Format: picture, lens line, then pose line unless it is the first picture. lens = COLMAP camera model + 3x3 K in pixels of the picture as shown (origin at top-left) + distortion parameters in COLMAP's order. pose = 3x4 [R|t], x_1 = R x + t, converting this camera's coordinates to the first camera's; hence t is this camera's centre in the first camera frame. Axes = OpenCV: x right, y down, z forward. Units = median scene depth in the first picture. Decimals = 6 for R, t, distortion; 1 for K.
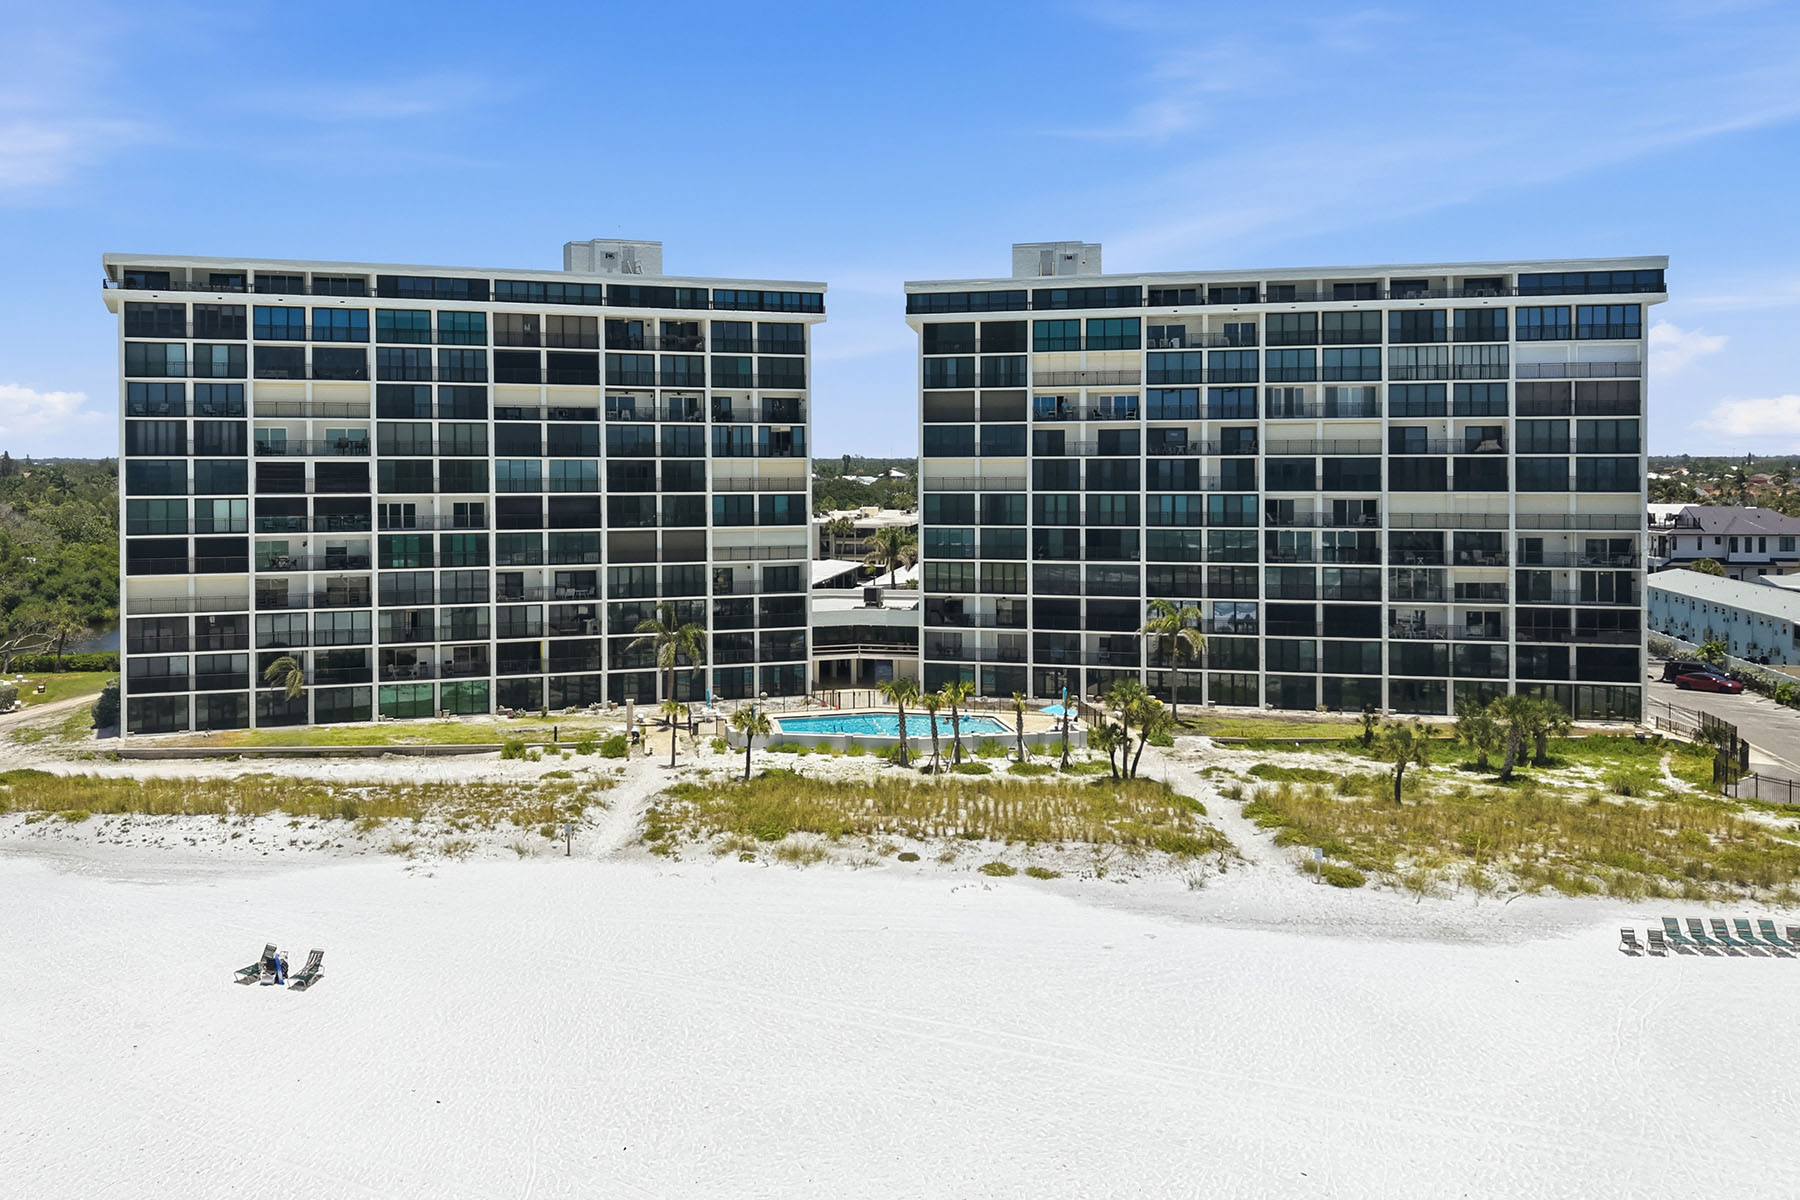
lens RADIAL K [[1217.1, 0, 901.9], [0, 1217.1, 597.3], [0, 0, 1]] dist [0.006228, -0.002024]
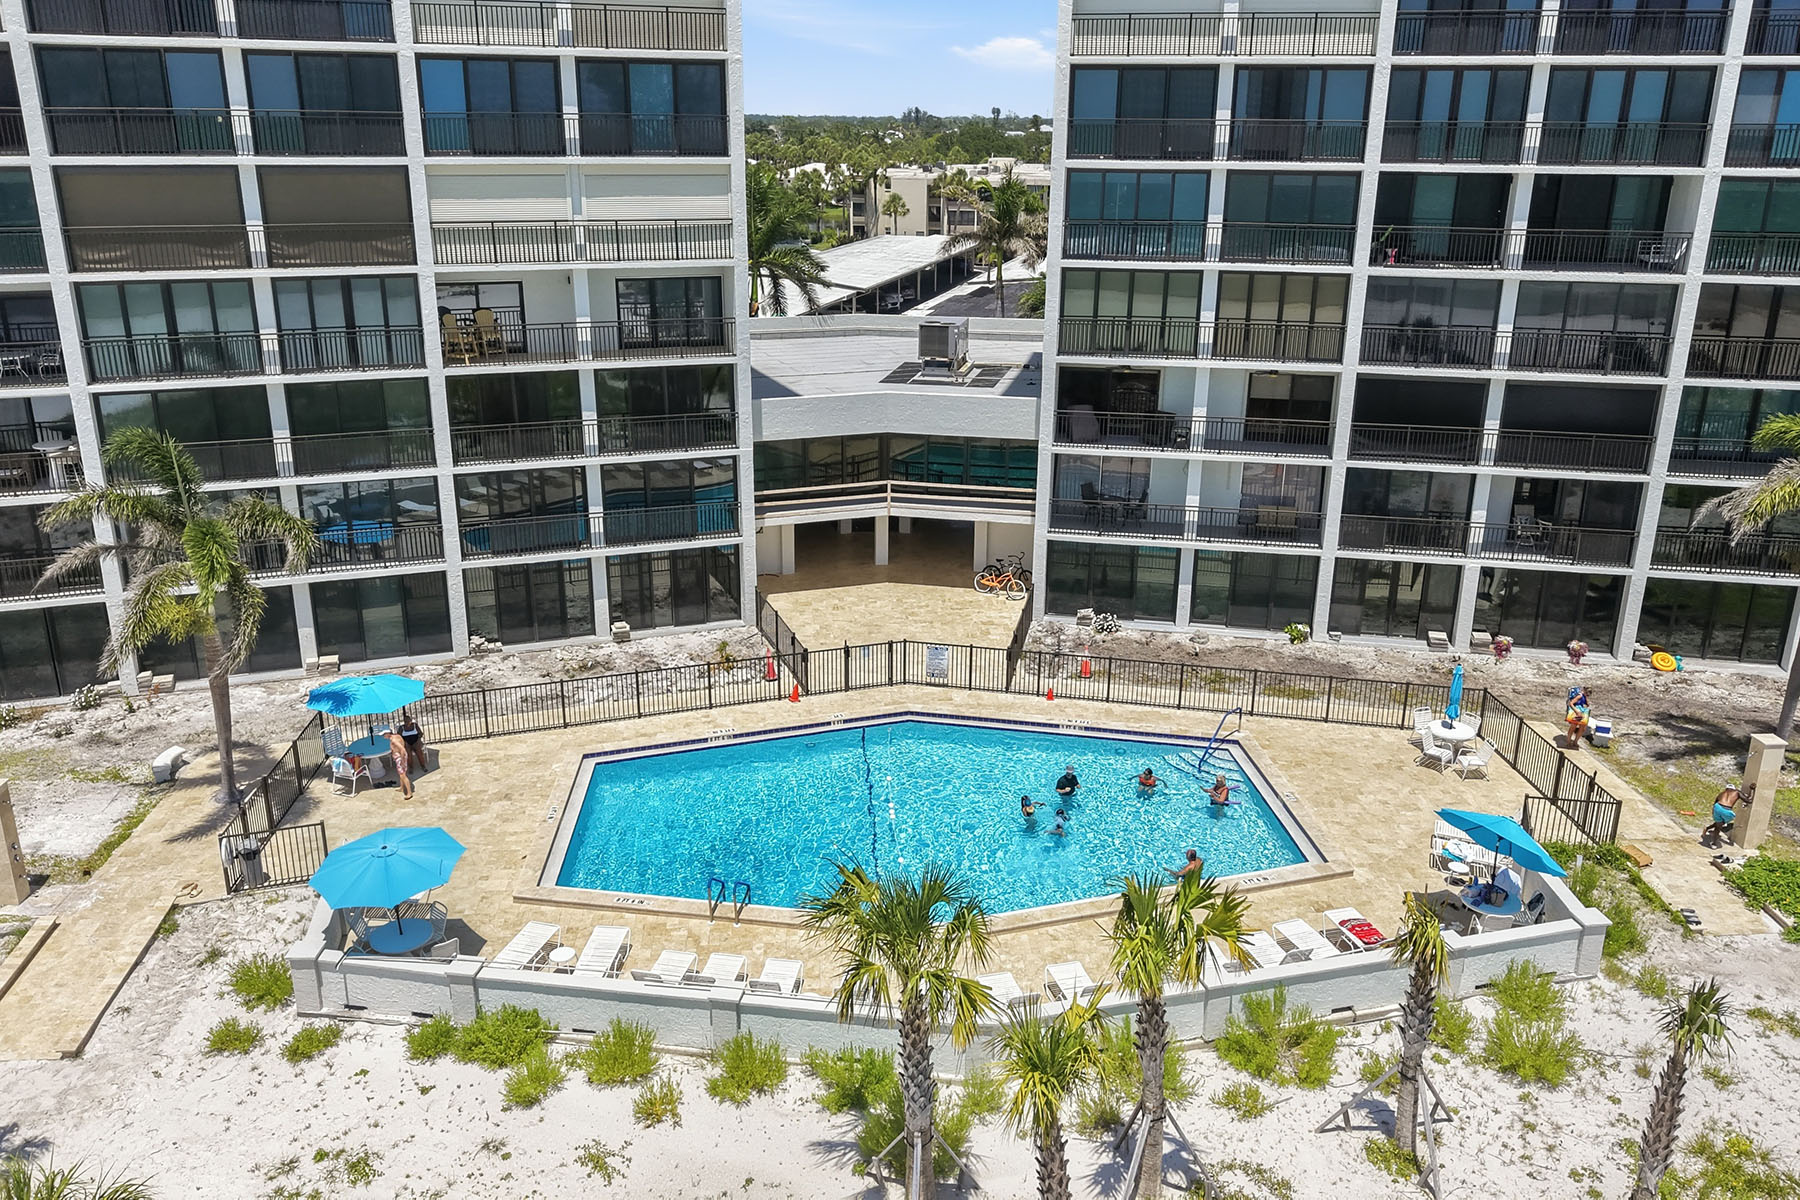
lens RADIAL K [[1217.1, 0, 892.9], [0, 1217.1, 603.3], [0, 0, 1]] dist [0.006228, -0.002024]
pose [[0.993415, 0.043448, -0.106013, 0.011117], [-0.013424, 0.963072, 0.268909, -0.029226], [0.113781, -0.265715, 0.957314, 0.616445]]
